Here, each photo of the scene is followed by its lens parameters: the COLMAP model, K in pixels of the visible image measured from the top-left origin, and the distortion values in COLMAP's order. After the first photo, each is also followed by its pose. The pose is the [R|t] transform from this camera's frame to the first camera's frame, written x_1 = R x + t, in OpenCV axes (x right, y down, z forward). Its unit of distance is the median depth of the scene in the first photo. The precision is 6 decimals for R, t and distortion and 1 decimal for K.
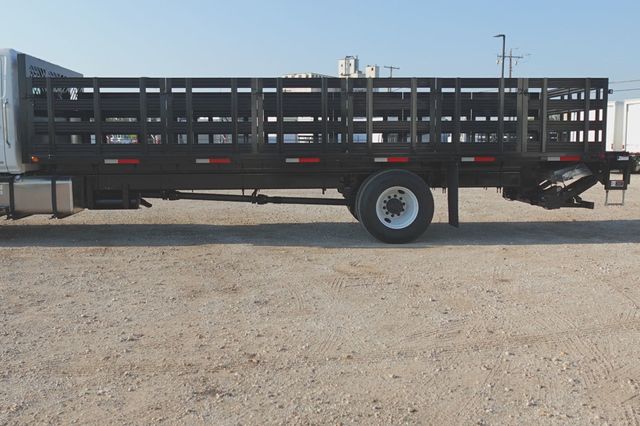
lens RADIAL K [[633.4, 0, 320.0], [0, 633.4, 213.0], [0, 0, 1]] dist [-0.000097, 0.010582]
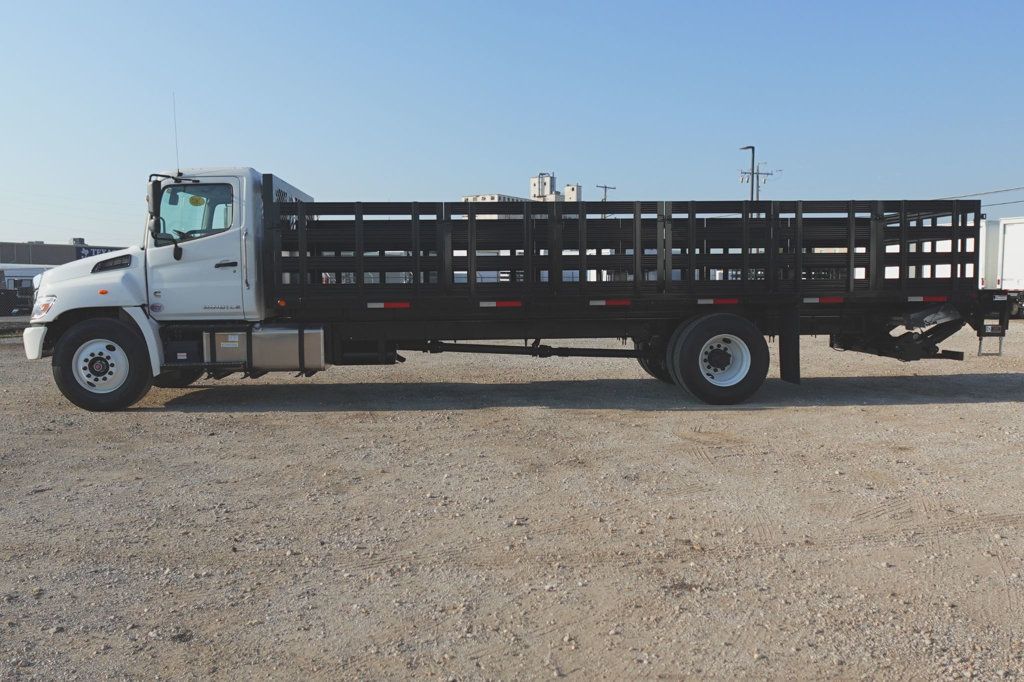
lens RADIAL K [[792.4, 0, 512.0], [0, 792.4, 341.0], [0, 0, 1]] dist [-0.003455, 0.003433]
pose [[0.999916, -0.006469, 0.011218, -0.160157], [0.006870, 0.999327, -0.036033, 0.001568], [-0.010977, 0.036107, 0.999288, -0.008809]]
